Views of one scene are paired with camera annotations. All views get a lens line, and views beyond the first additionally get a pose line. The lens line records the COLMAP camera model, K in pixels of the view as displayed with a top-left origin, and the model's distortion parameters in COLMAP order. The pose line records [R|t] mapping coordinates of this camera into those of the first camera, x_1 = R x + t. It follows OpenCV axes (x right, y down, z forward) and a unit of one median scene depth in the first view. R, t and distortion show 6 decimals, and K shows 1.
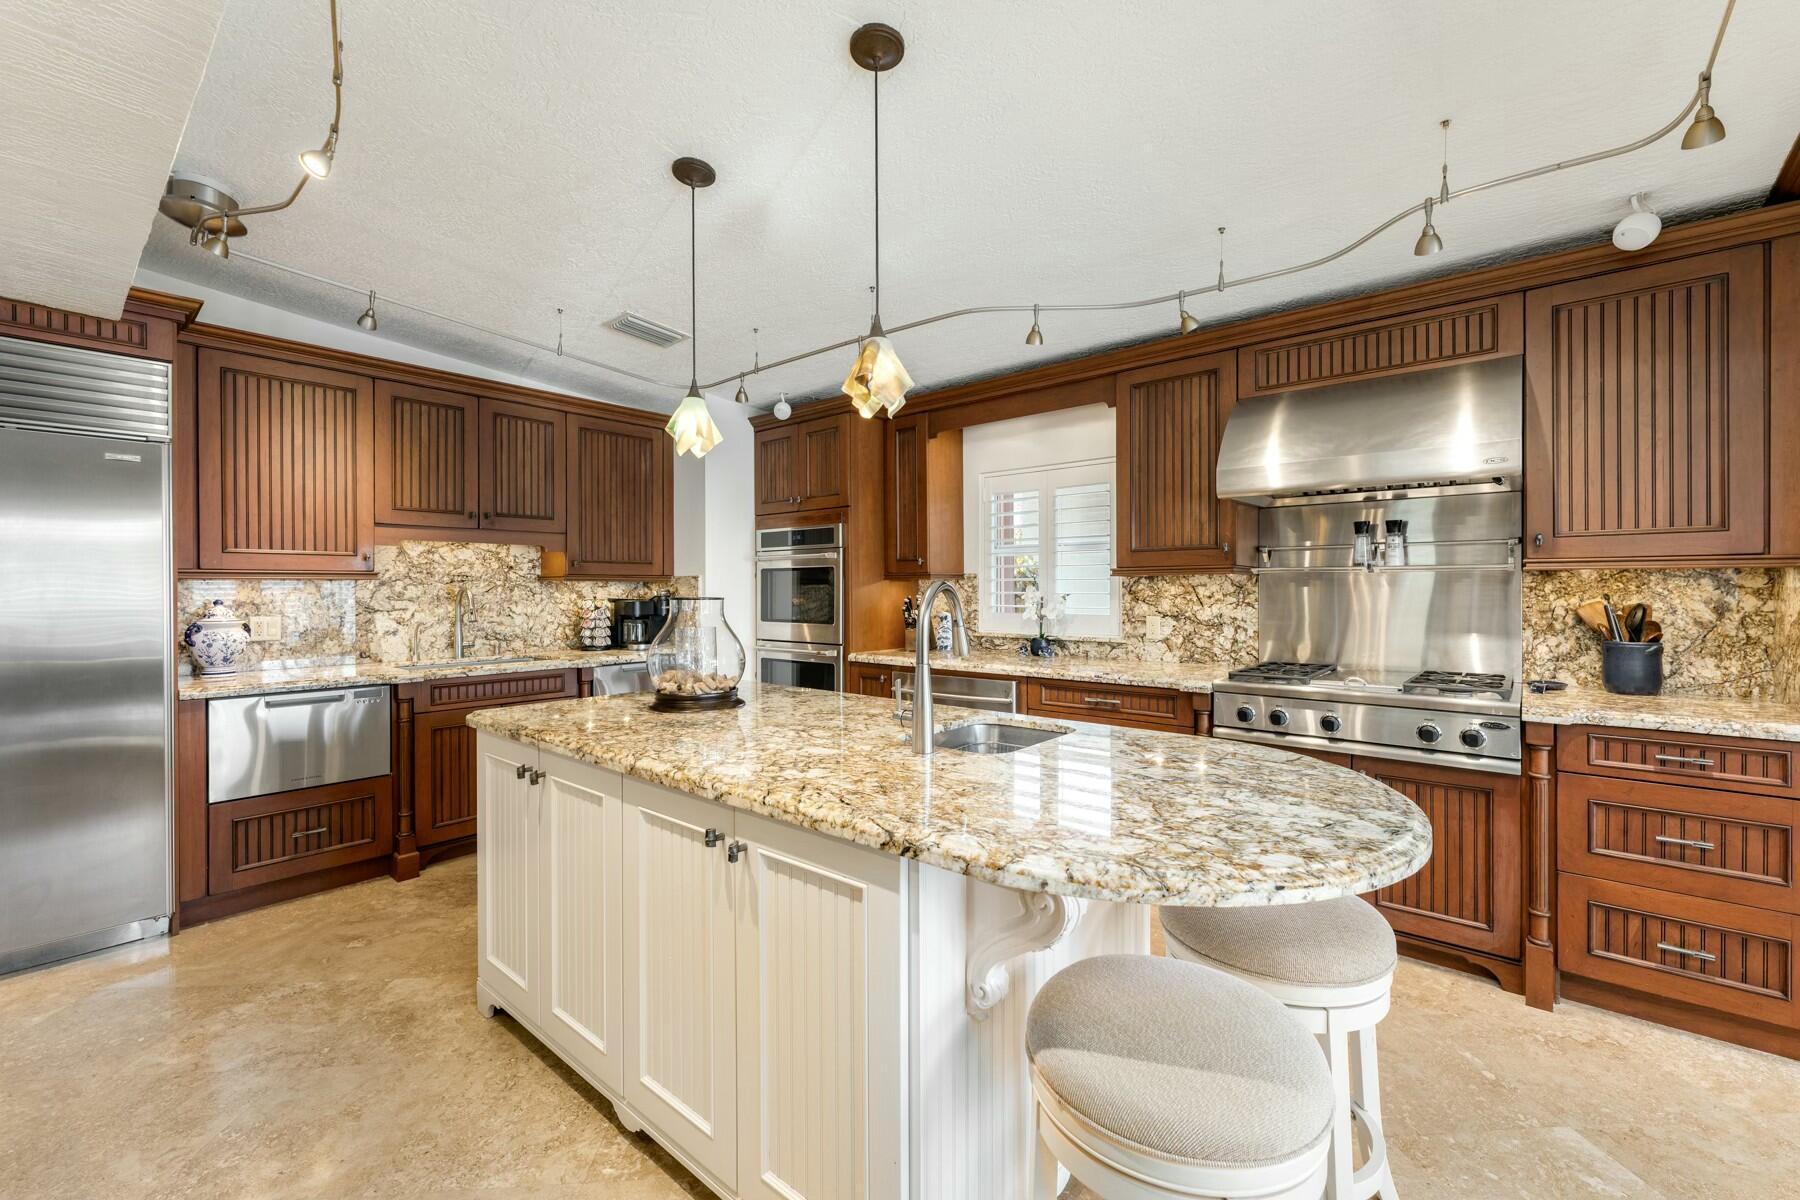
lens RADIAL K [[730.5, 0, 903.0], [0, 730.5, 592.3], [0, 0, 1]] dist [-0.001537, -0.000351]
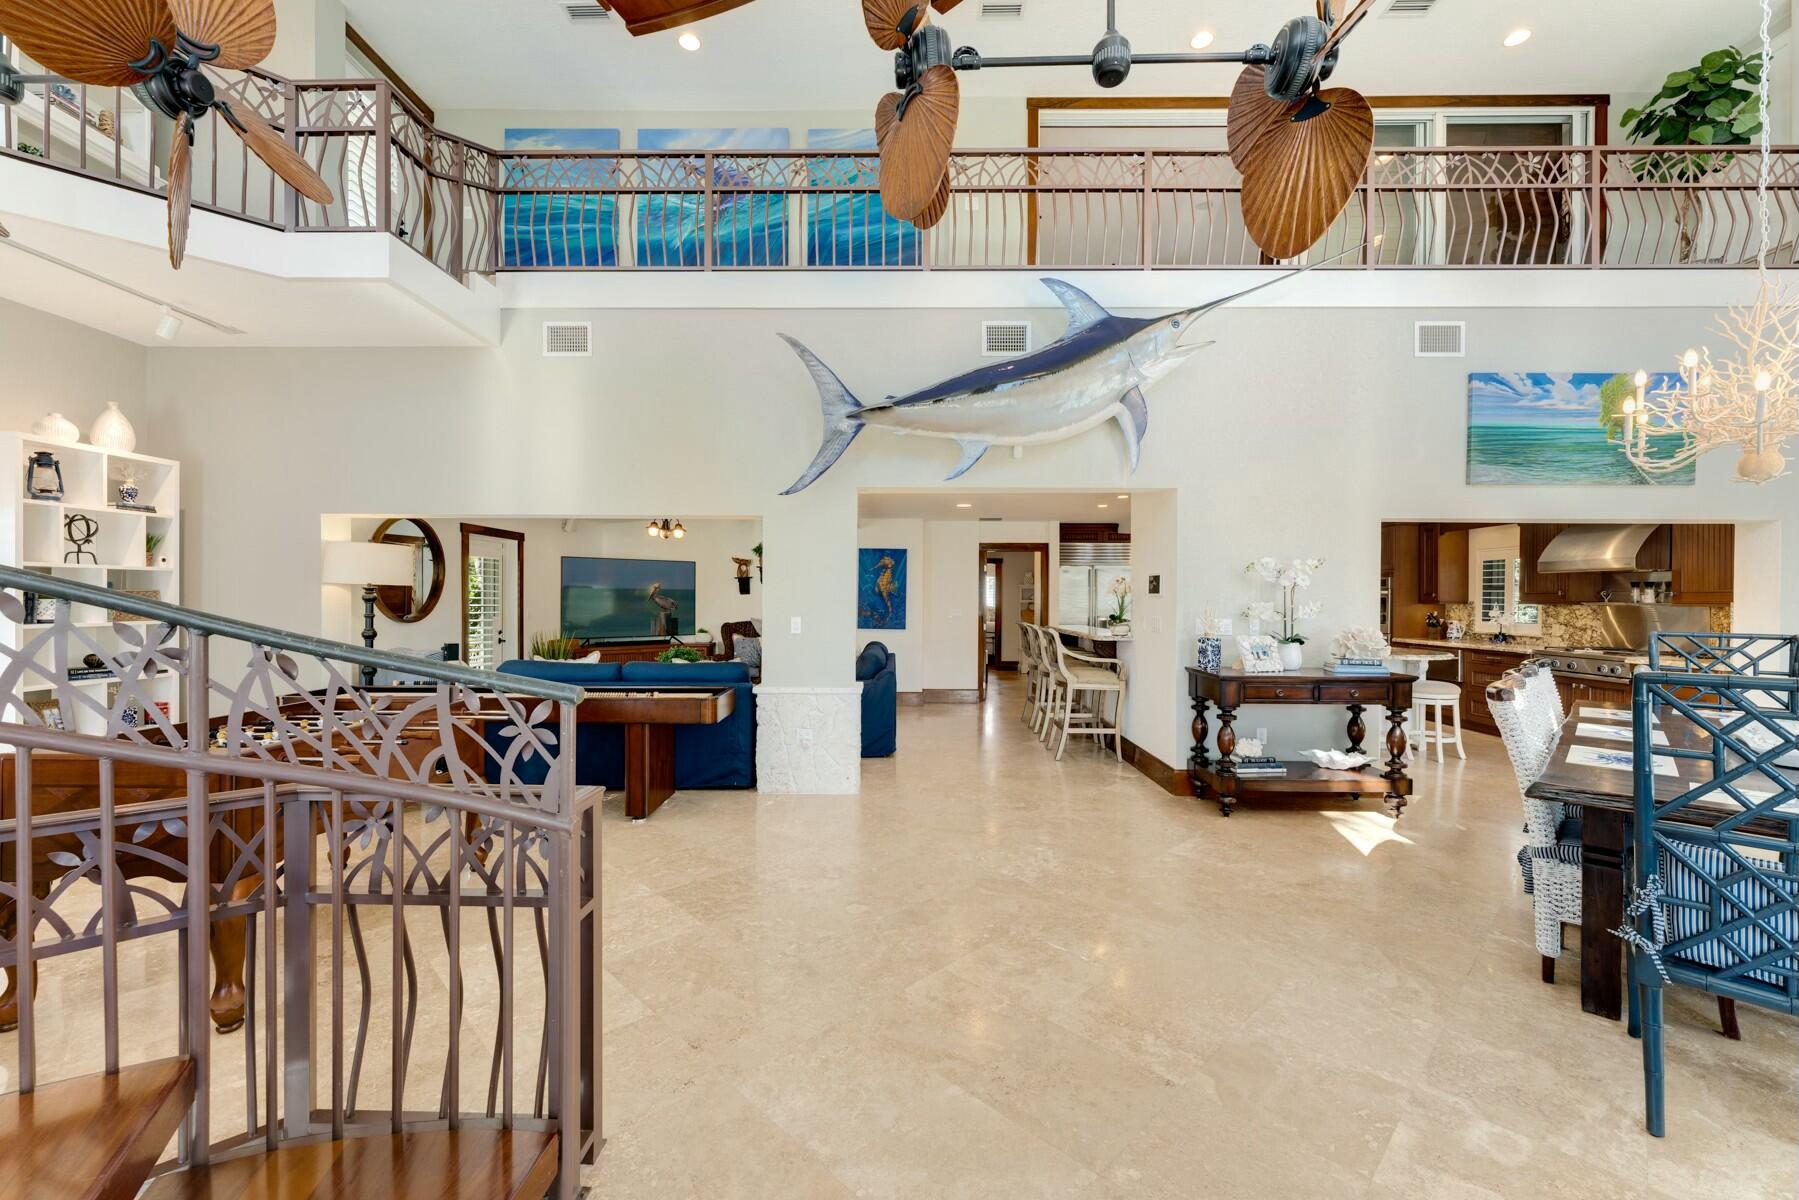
lens RADIAL K [[730.1, 0, 884.6], [0, 730.1, 599.0], [0, 0, 1]] dist [-0.001537, -0.000351]
pose [[0.626935, 0.009261, -0.779017, 0.939280], [-0.014236, 0.999899, 0.000430, -0.014931], [0.778941, 0.010820, 0.627003, -2.150622]]
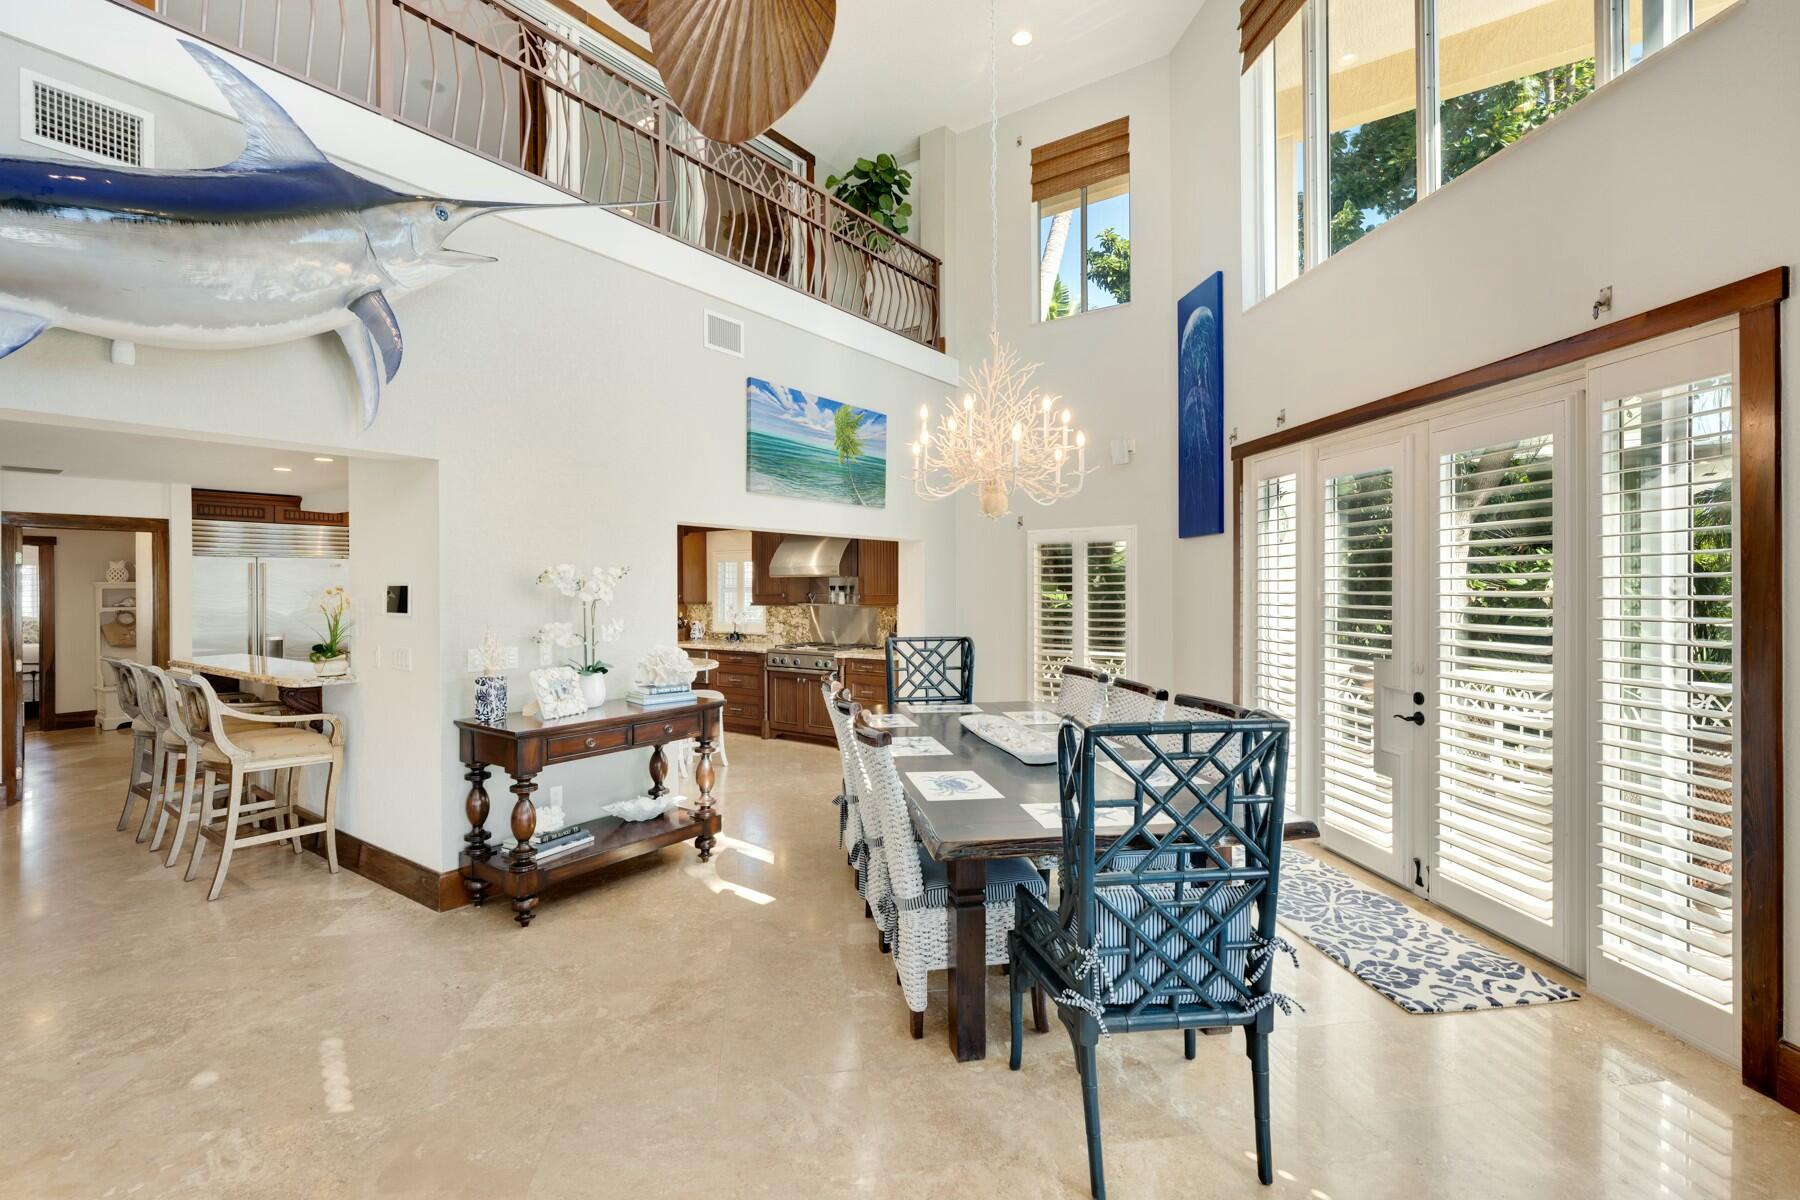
lens RADIAL K [[819.5, 0, 896.1], [0, 819.5, 587.8], [0, 0, 1]] dist [-0.000143, -0.001089]
pose [[0.997288, -0.000323, 0.073598, 0.653352], [0.000800, 0.999979, -0.006458, -0.072629], [-0.073595, 0.006499, 0.997267, -1.890089]]
